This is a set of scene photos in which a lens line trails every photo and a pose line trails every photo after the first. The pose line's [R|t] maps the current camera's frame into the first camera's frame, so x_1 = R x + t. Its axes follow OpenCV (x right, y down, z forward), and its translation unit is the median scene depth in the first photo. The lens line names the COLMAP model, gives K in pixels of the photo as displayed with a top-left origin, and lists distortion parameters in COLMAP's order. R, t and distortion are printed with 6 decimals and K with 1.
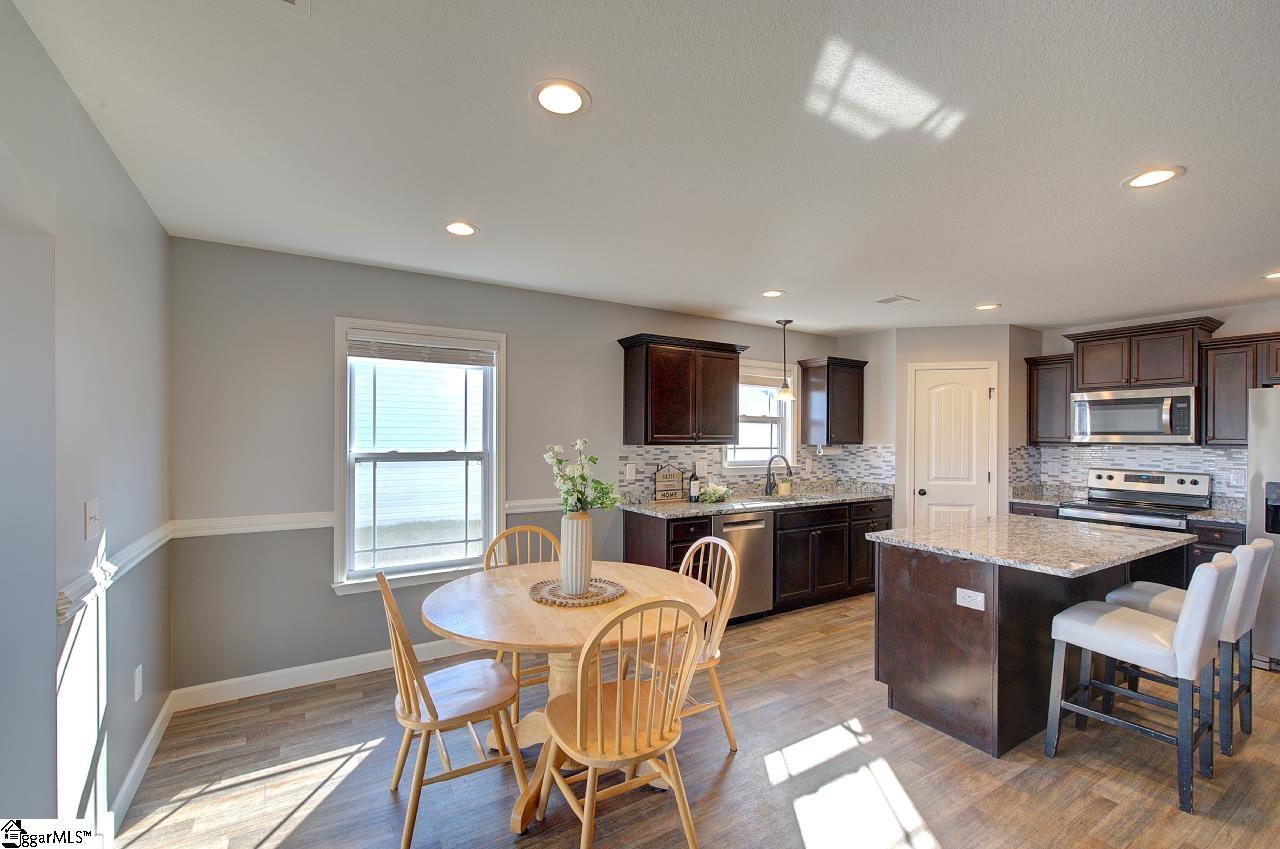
lens RADIAL K [[547.5, 0, 647.7], [0, 547.5, 438.7], [0, 0, 1]] dist [0.002752, 0.000079]
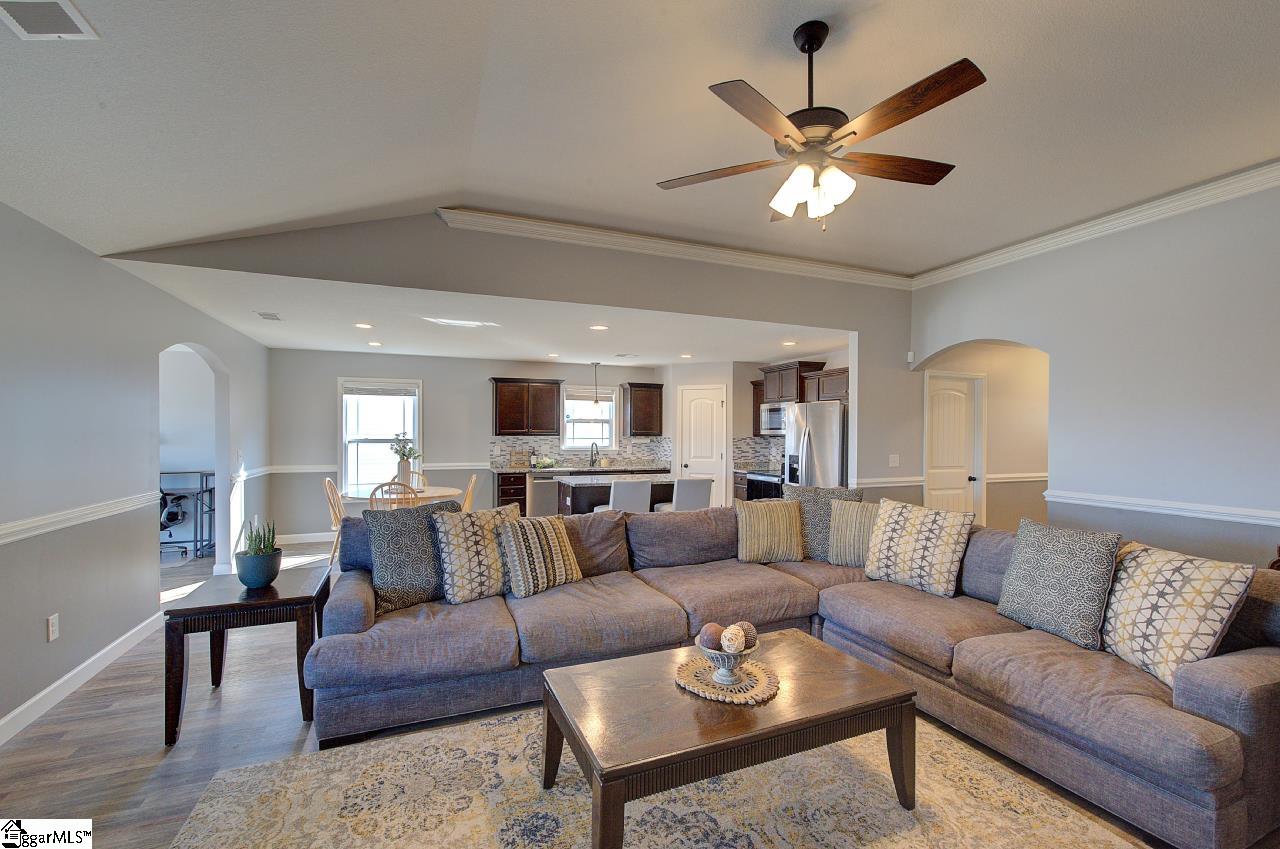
lens RADIAL K [[547.5, 0, 645.7], [0, 547.5, 436.9], [0, 0, 1]] dist [0.002752, 0.000079]
pose [[0.983604, 0.000142, -0.180342, 0.766503], [0.000779, 0.999987, 0.005033, 0.005757], [0.180340, -0.005091, 0.983591, -0.695780]]
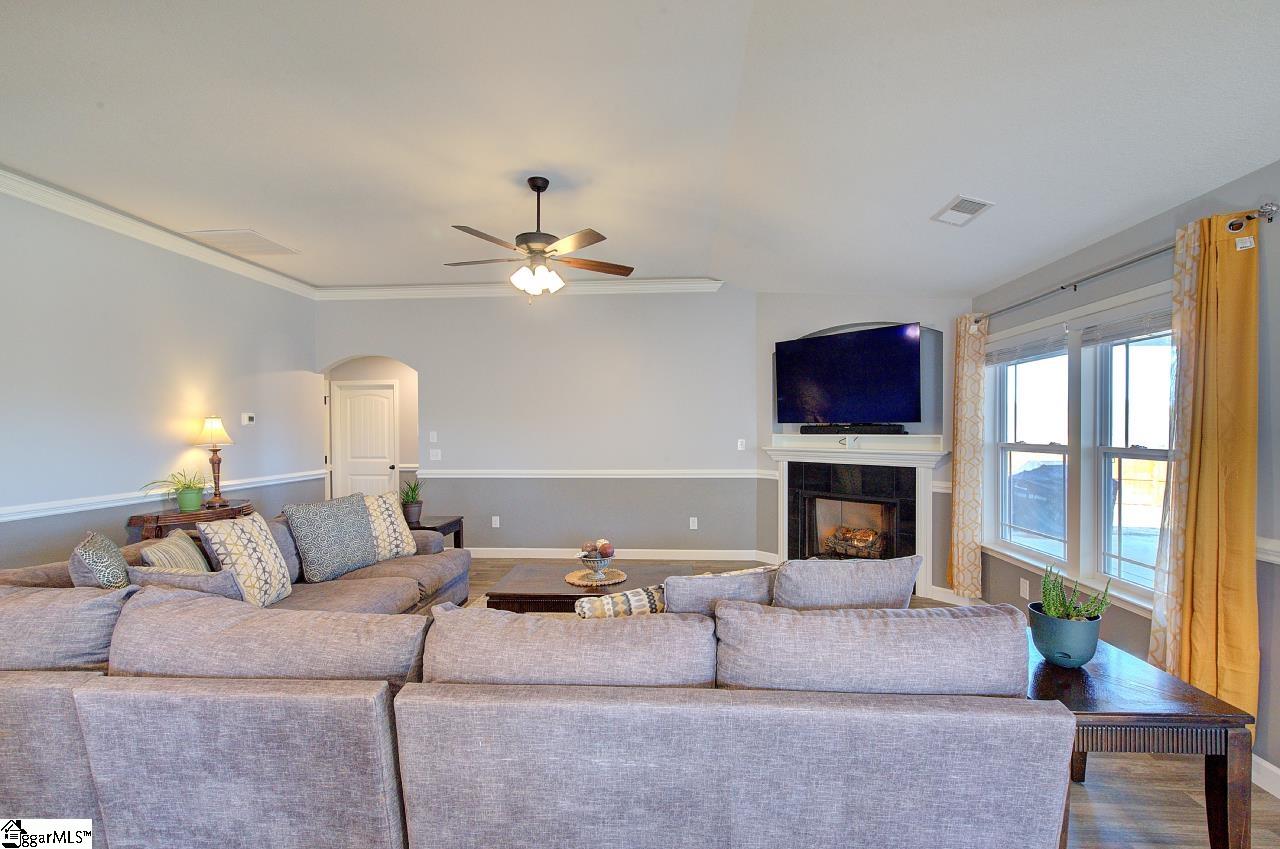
lens RADIAL K [[547.5, 0, 646.4], [0, 547.5, 434.7], [0, 0, 1]] dist [0.002752, 0.000079]
pose [[-0.805639, -0.009045, 0.592338, 0.213328], [-0.000022, 0.999884, 0.015239, -0.002717], [-0.592407, 0.012264, -0.805546, 0.395973]]
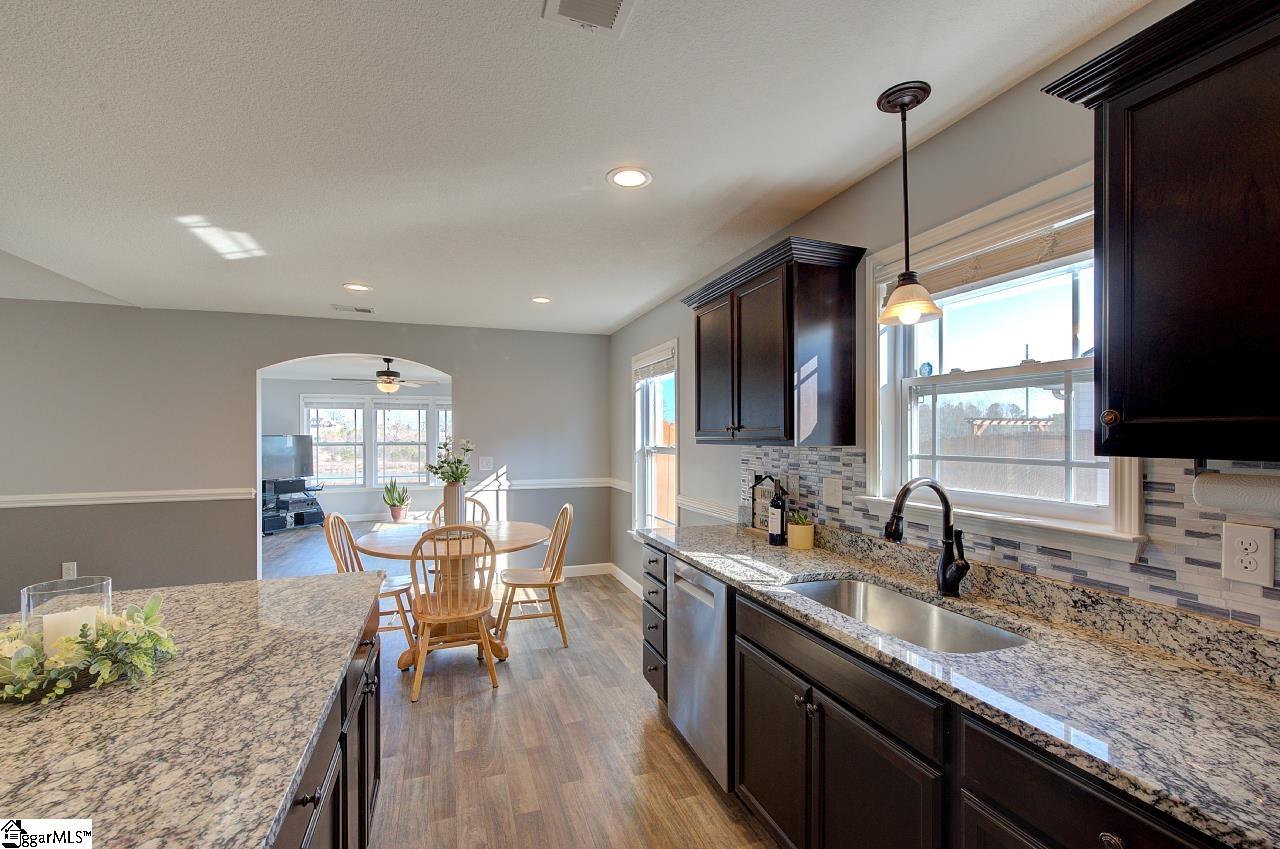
lens RADIAL K [[547.5, 0, 647.4], [0, 547.5, 435.6], [0, 0, 1]] dist [0.002752, 0.000079]
pose [[-0.212015, -0.007851, -0.977235, 0.677834], [0.000305, 0.999967, -0.008100, 0.005715], [0.977266, -0.002015, -0.212005, 0.990291]]
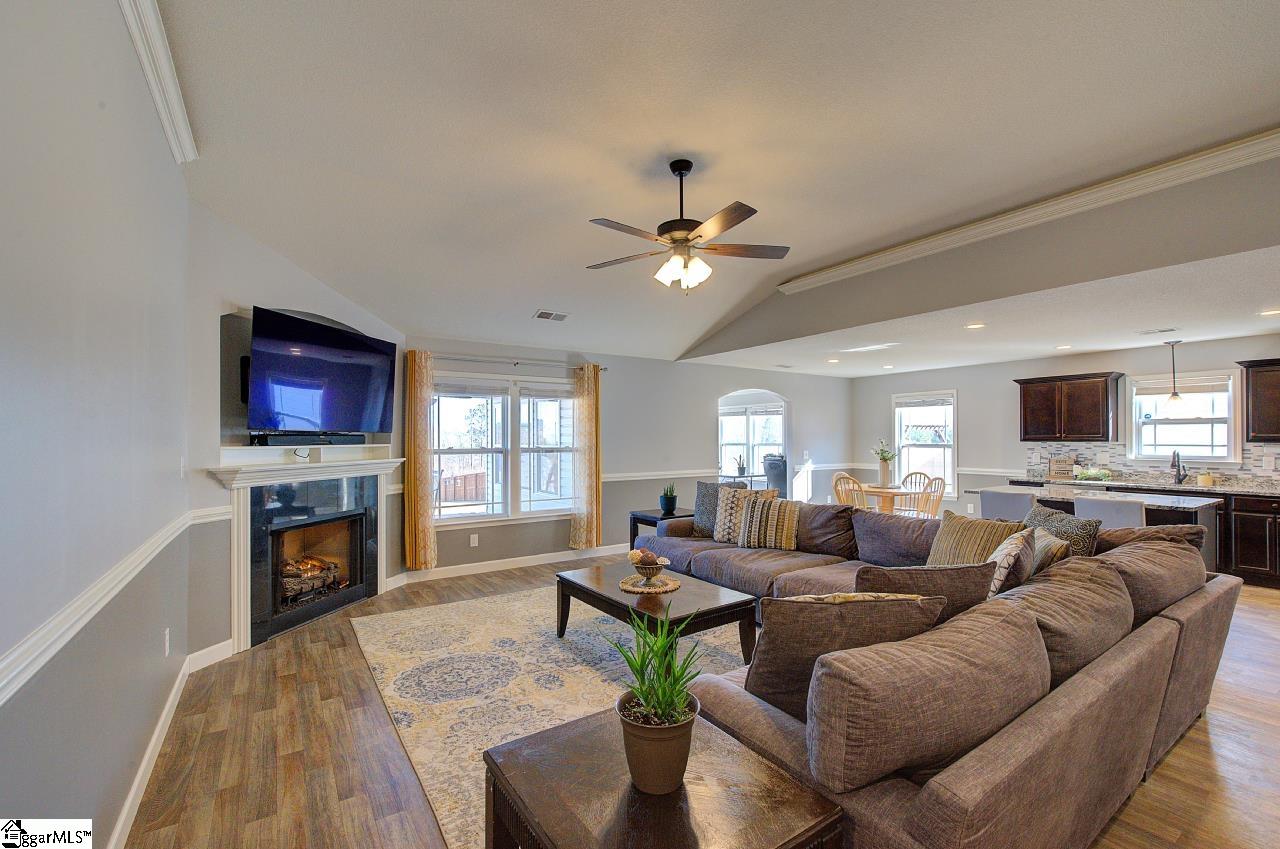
lens RADIAL K [[547.5, 0, 647.4], [0, 547.5, 435.8], [0, 0, 1]] dist [0.002752, 0.000079]
pose [[0.031963, -0.010350, -0.999435, 1.563311], [0.000944, 0.999946, -0.010325, 0.009468], [0.999489, -0.000613, 0.031972, -0.238289]]
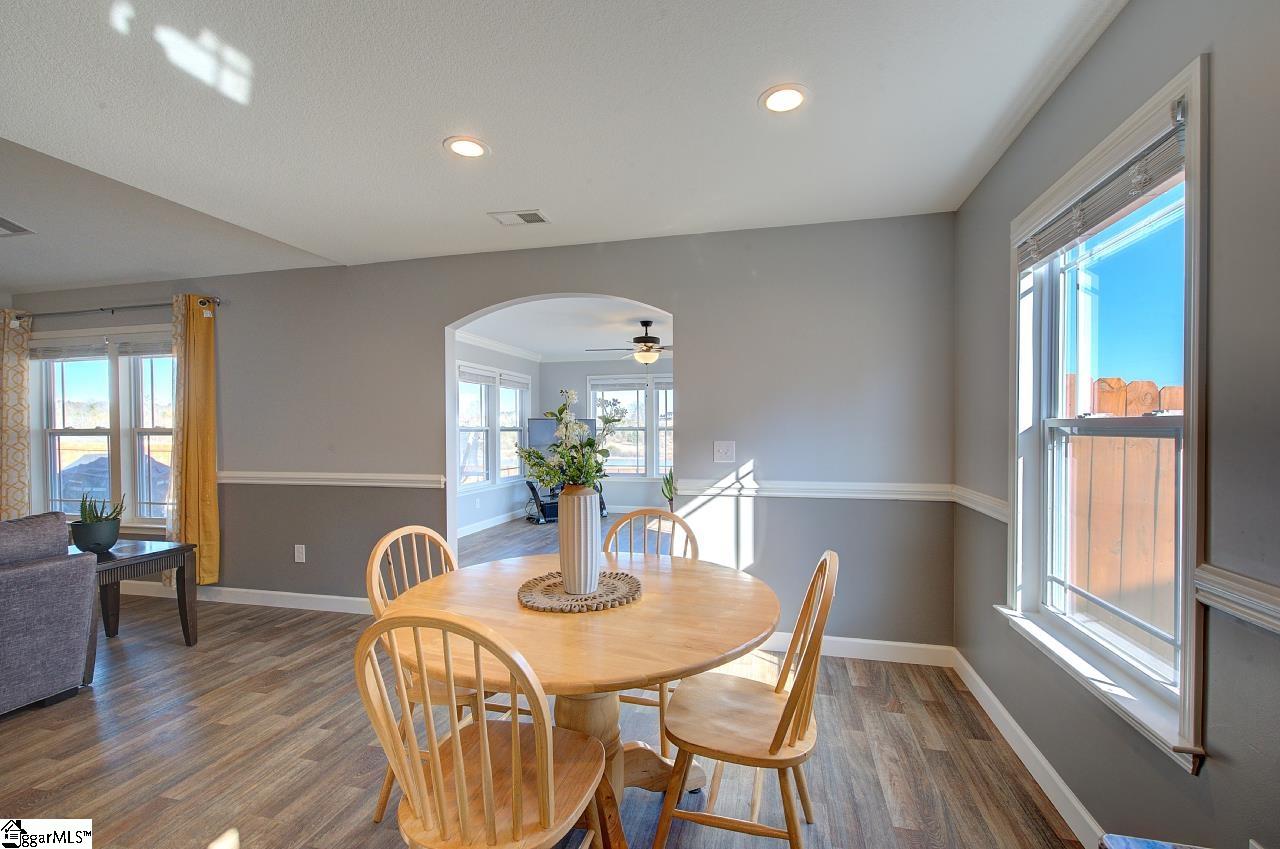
lens RADIAL K [[547.5, 0, 644.5], [0, 547.5, 437.9], [0, 0, 1]] dist [0.002752, 0.000079]
pose [[-0.723175, 0.009073, -0.690605, 0.180116], [-0.000091, 0.999912, 0.013232, 0.028399], [0.690665, 0.009632, -0.723111, 0.854903]]
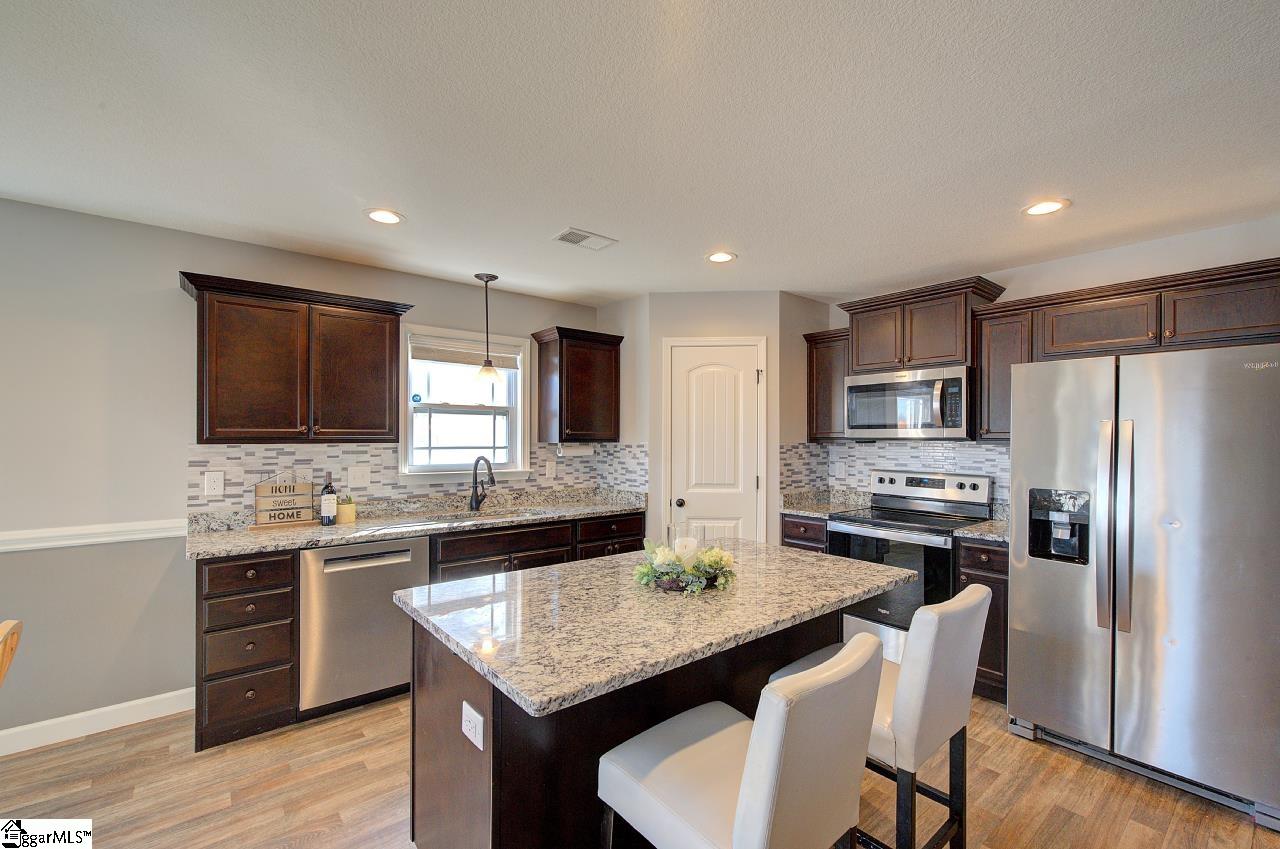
lens RADIAL K [[547.5, 0, 645.5], [0, 547.5, 437.7], [0, 0, 1]] dist [0.002752, 0.000079]
pose [[0.992035, -0.003401, 0.125915, 0.400117], [0.003155, 0.999993, 0.002159, 0.003679], [-0.125921, -0.001745, 0.992039, 0.254450]]
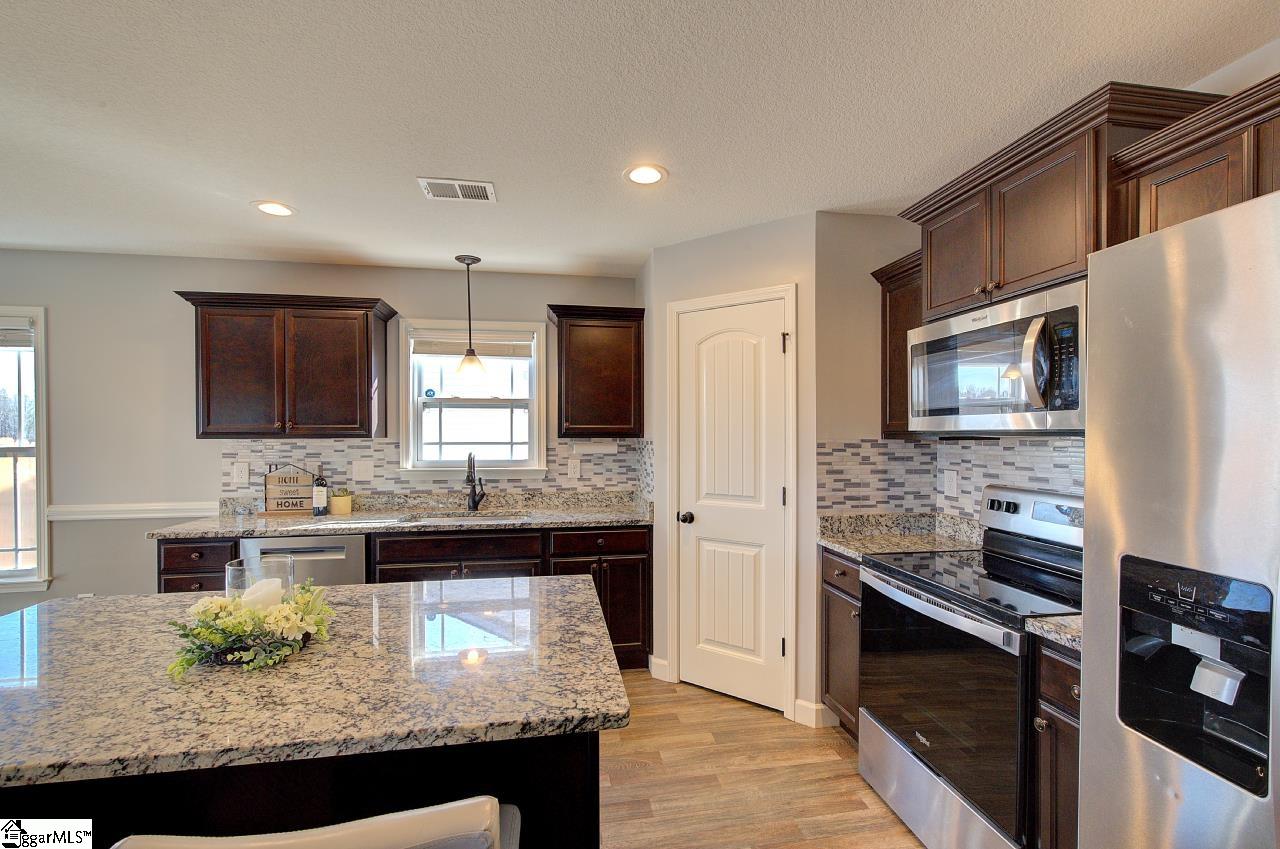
lens RADIAL K [[547.5, 0, 644.6], [0, 547.5, 436.9], [0, 0, 1]] dist [0.002752, 0.000079]
pose [[0.922753, -0.003077, -0.385380, 0.779844], [0.006498, 0.999950, 0.007576, 0.006325], [0.385338, -0.009495, 0.922727, 0.484710]]
